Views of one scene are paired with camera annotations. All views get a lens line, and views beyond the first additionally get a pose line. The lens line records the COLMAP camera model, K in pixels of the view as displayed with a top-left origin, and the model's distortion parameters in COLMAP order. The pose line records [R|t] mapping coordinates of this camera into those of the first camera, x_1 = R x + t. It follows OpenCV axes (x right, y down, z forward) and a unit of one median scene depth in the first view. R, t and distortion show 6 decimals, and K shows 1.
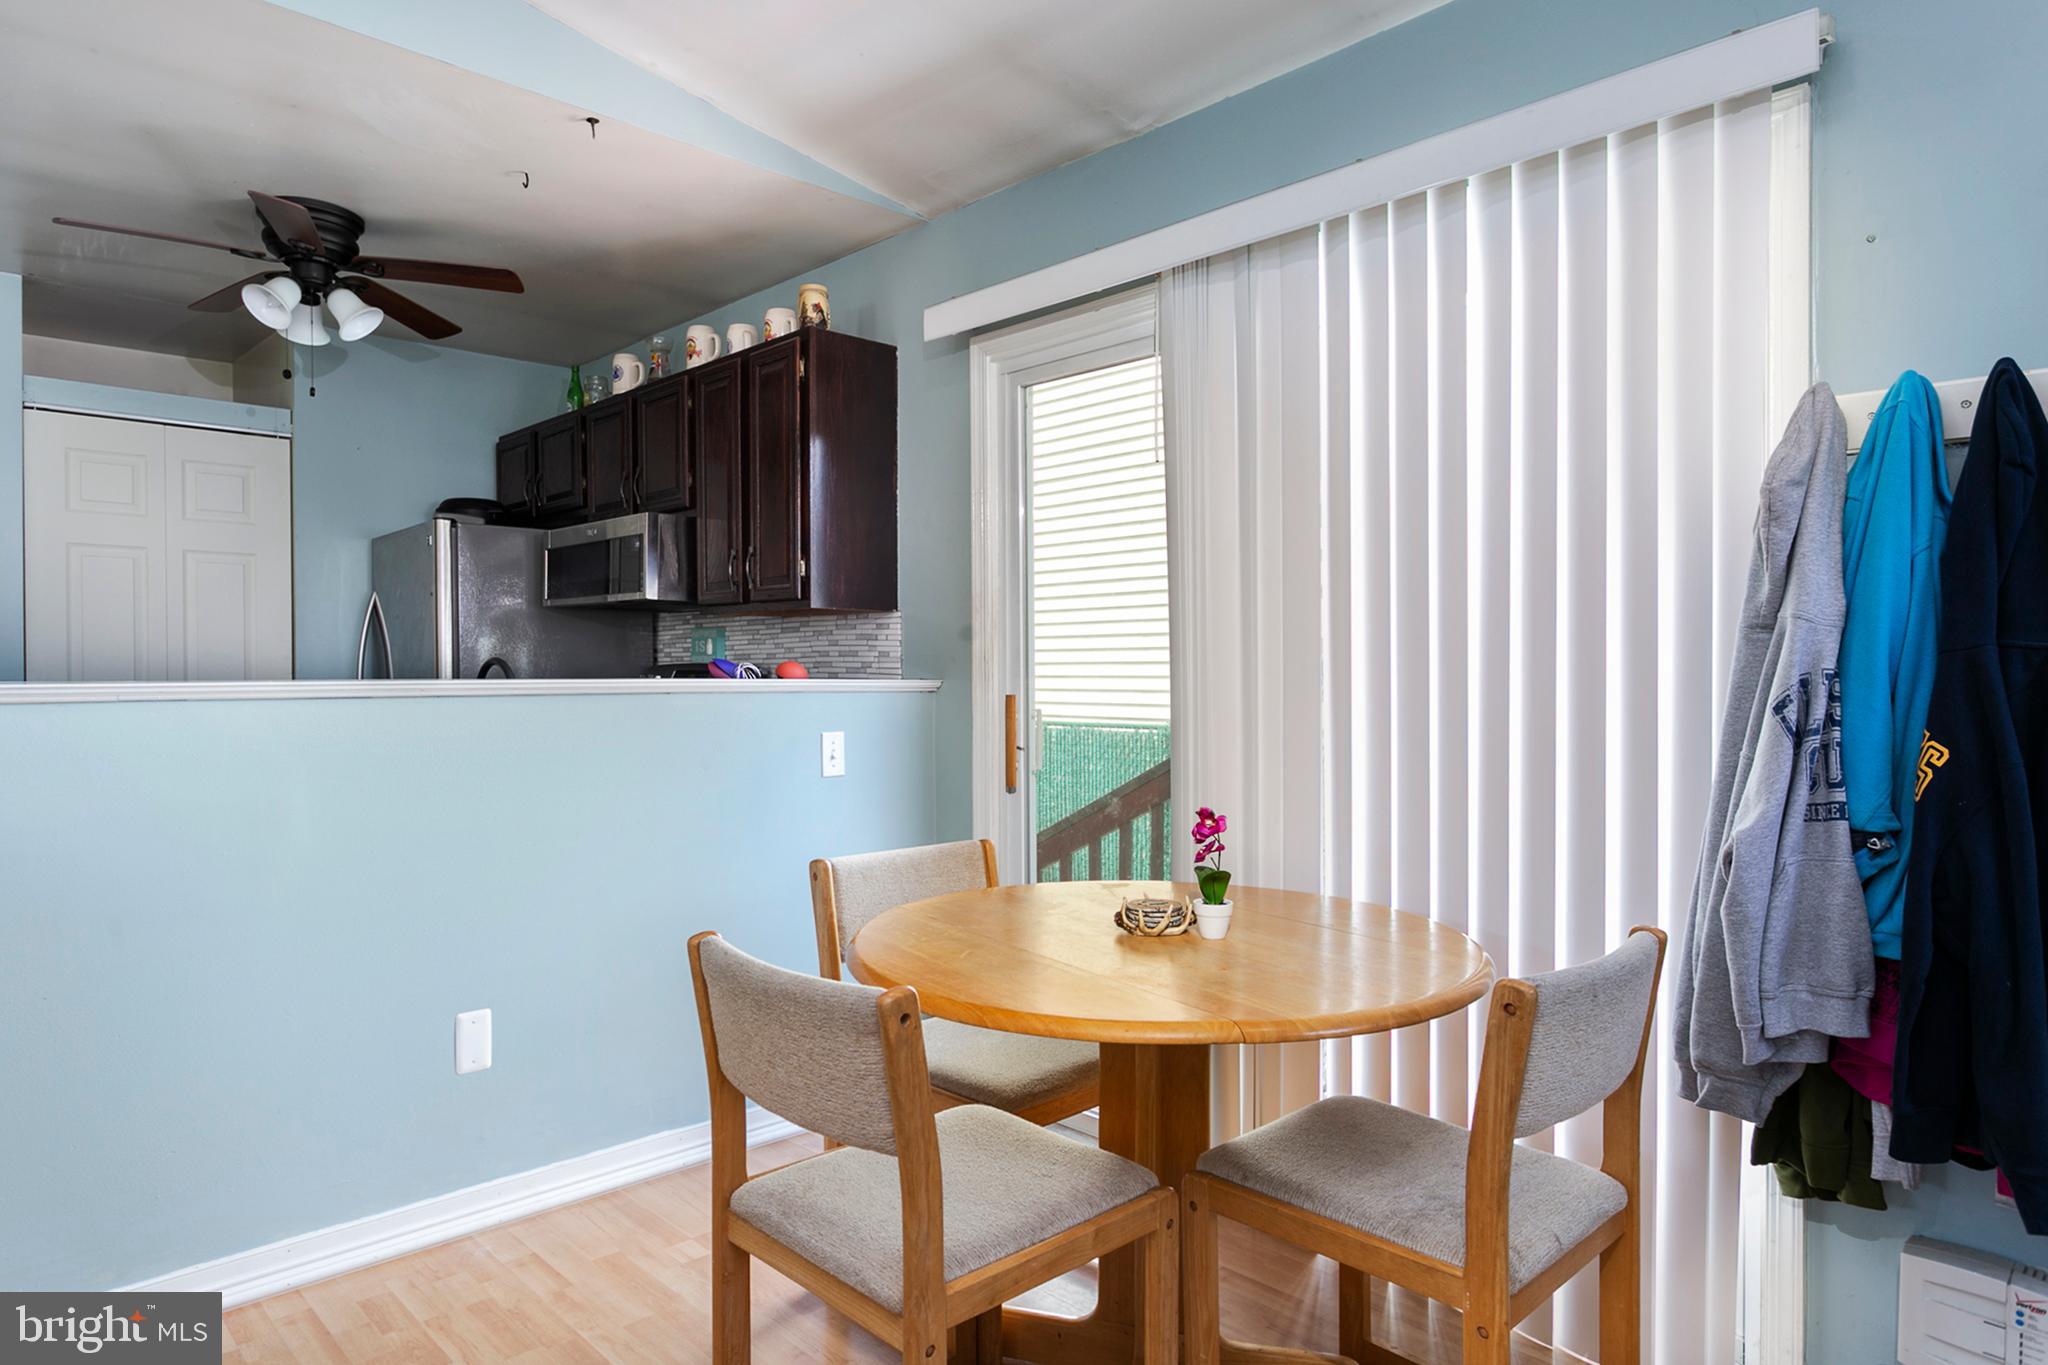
lens RADIAL K [[1221.5, 0, 1020.2], [0, 1221.5, 659.4], [0, 0, 1]] dist [-0.001334, -0.000270]
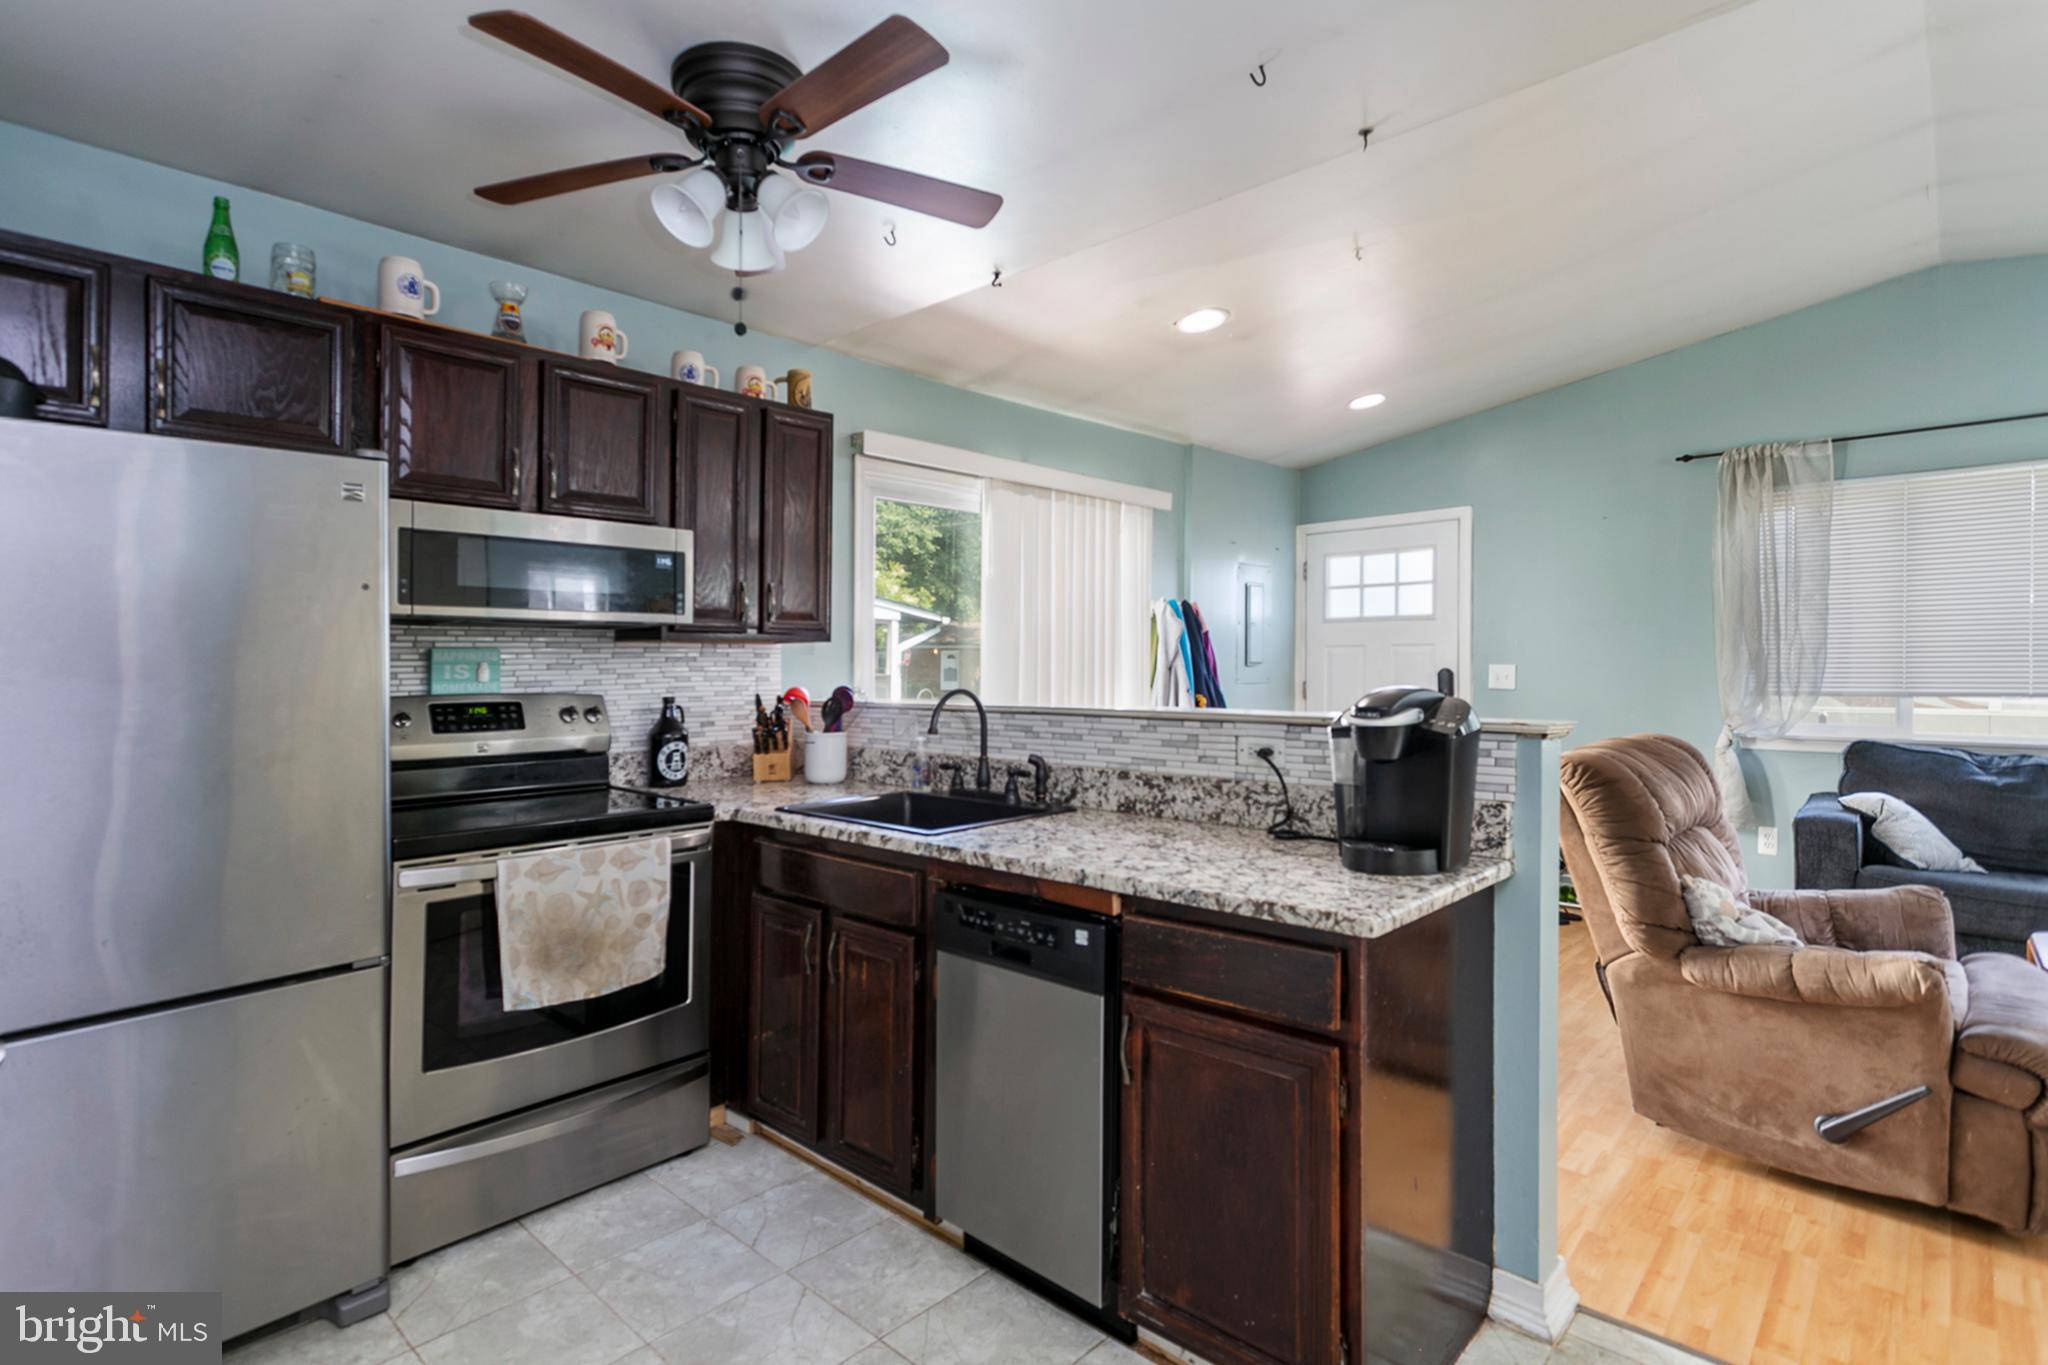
lens RADIAL K [[999.2, 0, 1018.1], [0, 999.2, 662.7], [0, 0, 1]] dist [0.001180, 0.008838]
pose [[-0.073325, 0.001854, 0.997306, -1.091329], [0.001507, 0.999997, -0.001748, -0.017646], [-0.997307, 0.001375, -0.073328, 0.810745]]
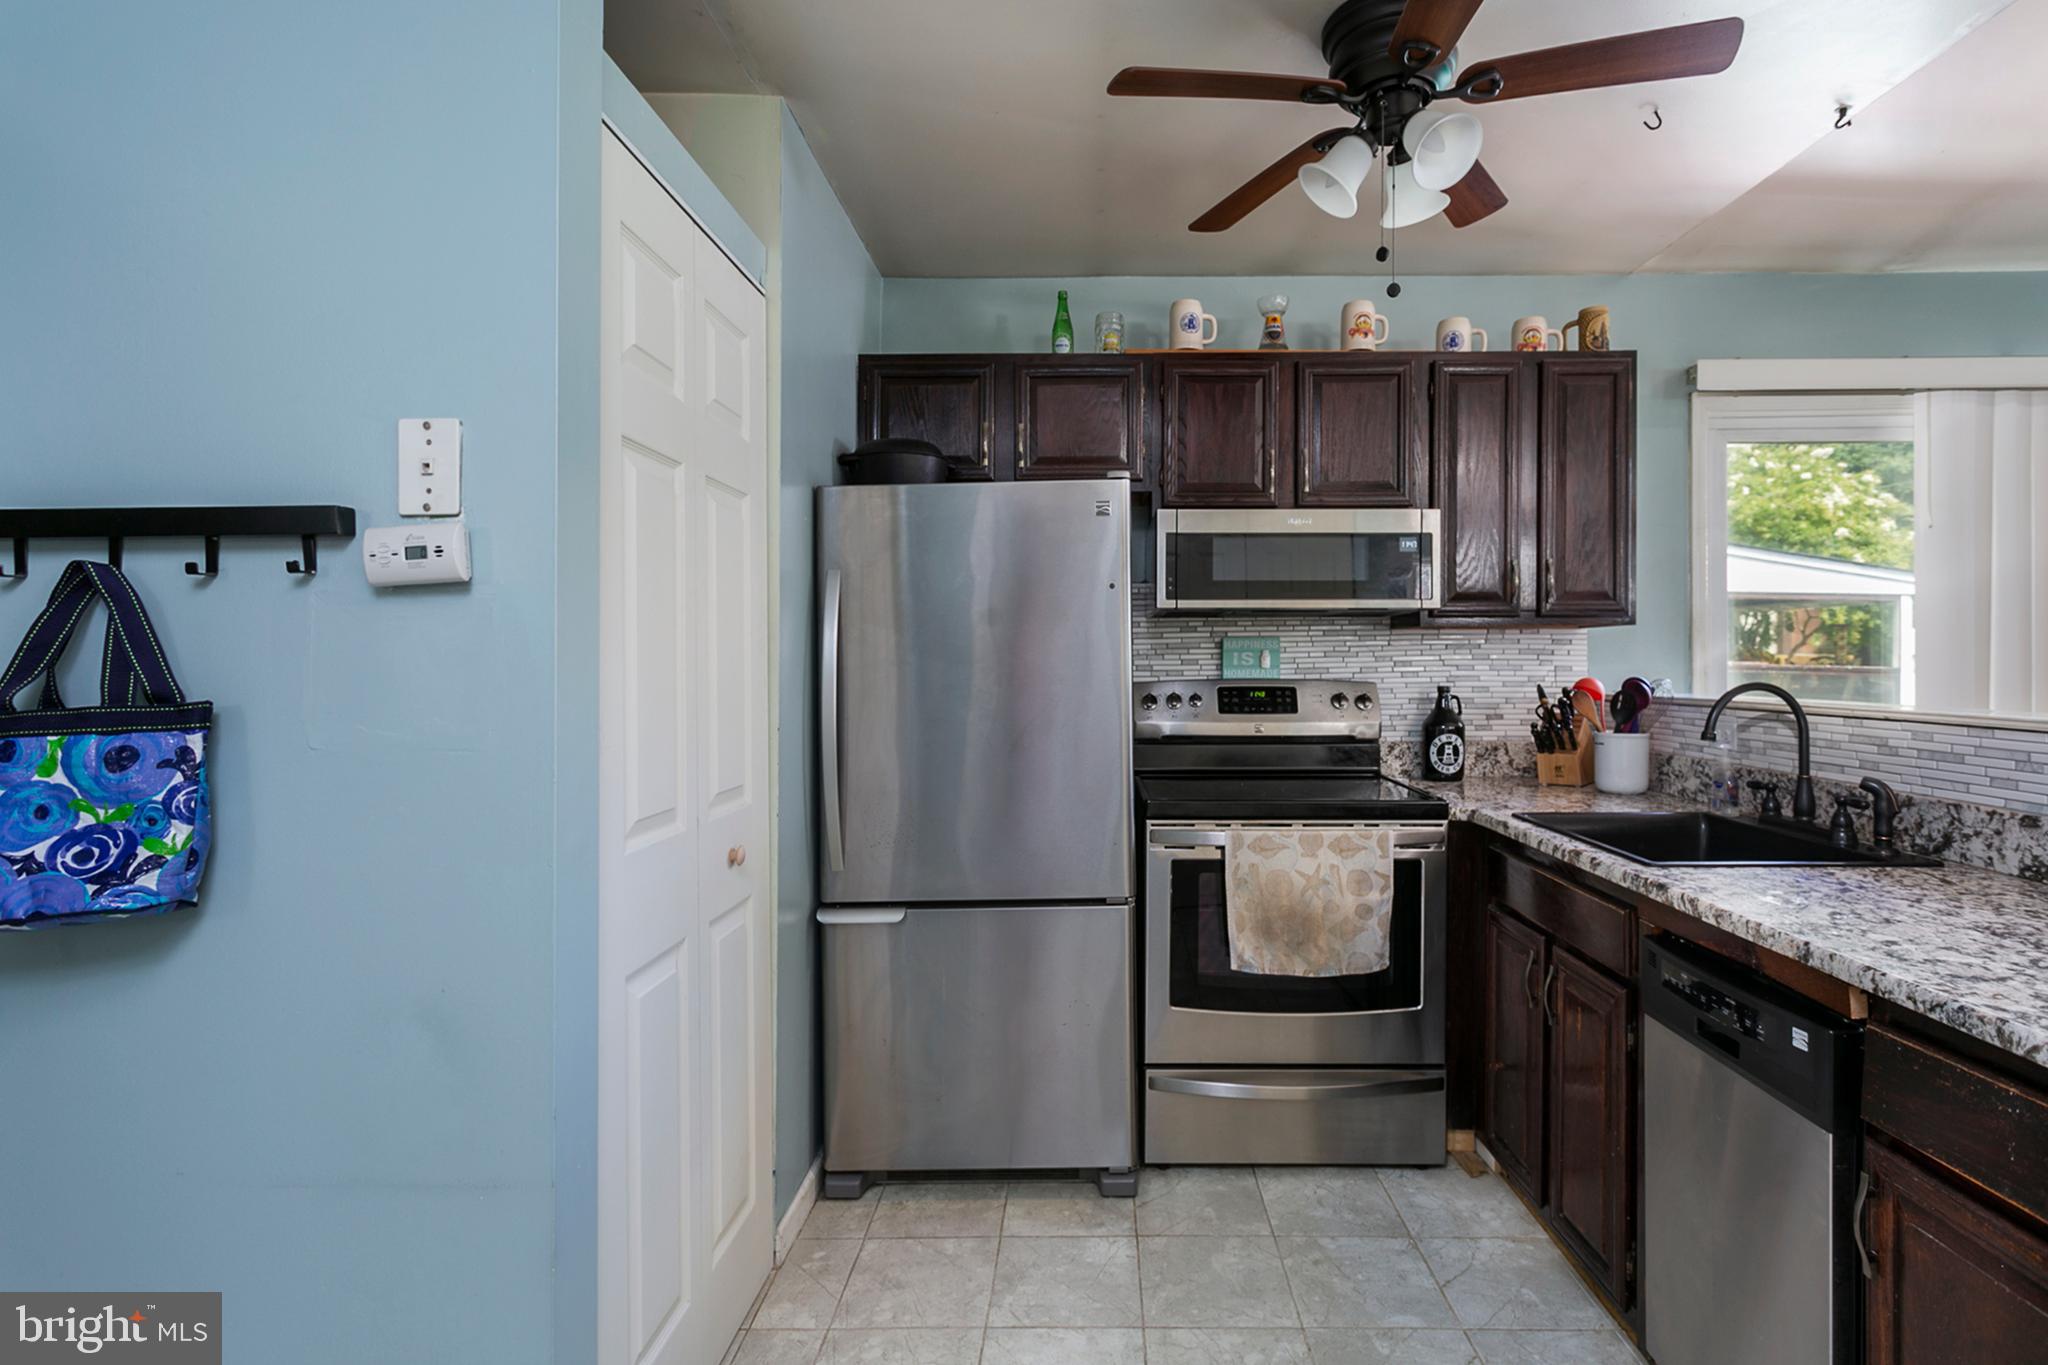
lens RADIAL K [[1045.7, 0, 1099.0], [0, 1045.7, 651.3], [0, 0, 1]] dist [-0.004502, 0.008487]
pose [[0.683240, 0.002928, 0.730188, -1.027071], [0.001286, 0.999986, -0.005212, -0.014457], [-0.730192, 0.004500, 0.683227, 0.668535]]
